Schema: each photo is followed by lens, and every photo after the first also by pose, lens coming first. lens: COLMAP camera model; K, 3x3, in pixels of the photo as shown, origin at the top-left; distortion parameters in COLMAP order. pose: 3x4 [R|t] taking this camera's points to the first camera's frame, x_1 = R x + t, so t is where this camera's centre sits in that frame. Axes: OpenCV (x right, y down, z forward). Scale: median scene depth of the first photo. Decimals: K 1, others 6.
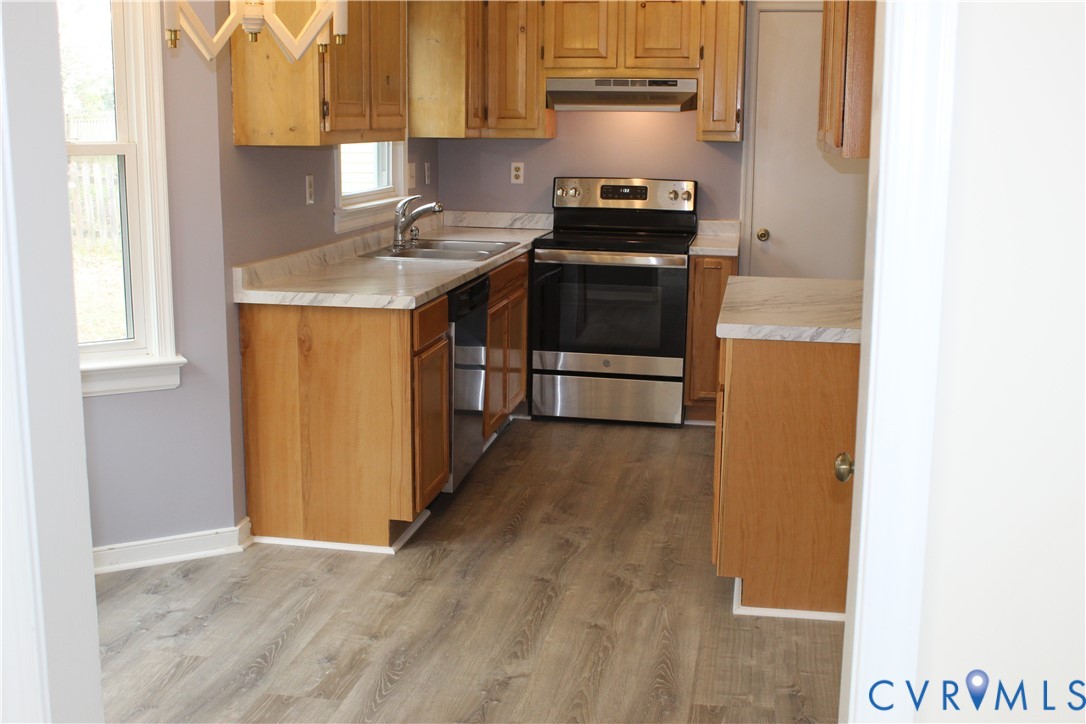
lens RADIAL K [[1247.8, 0, 543.0], [0, 1247.8, 362.0], [0, 0, 1]] dist [-0.121235, 0.161673]
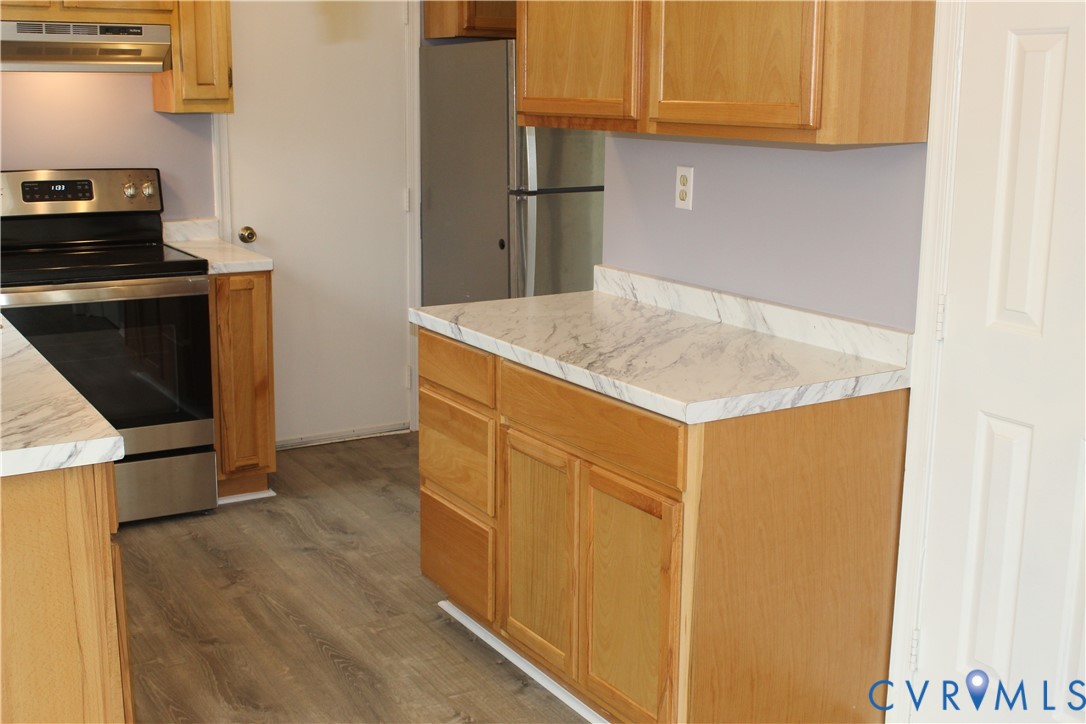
lens RADIAL K [[1247.8, 0, 543.0], [0, 1247.8, 362.0], [0, 0, 1]] dist [-0.121235, 0.161673]
pose [[0.743206, -0.147688, 0.652559, -0.267197], [0.123556, 0.988854, 0.083079, -0.091608], [-0.657556, 0.018883, 0.753169, 0.438262]]
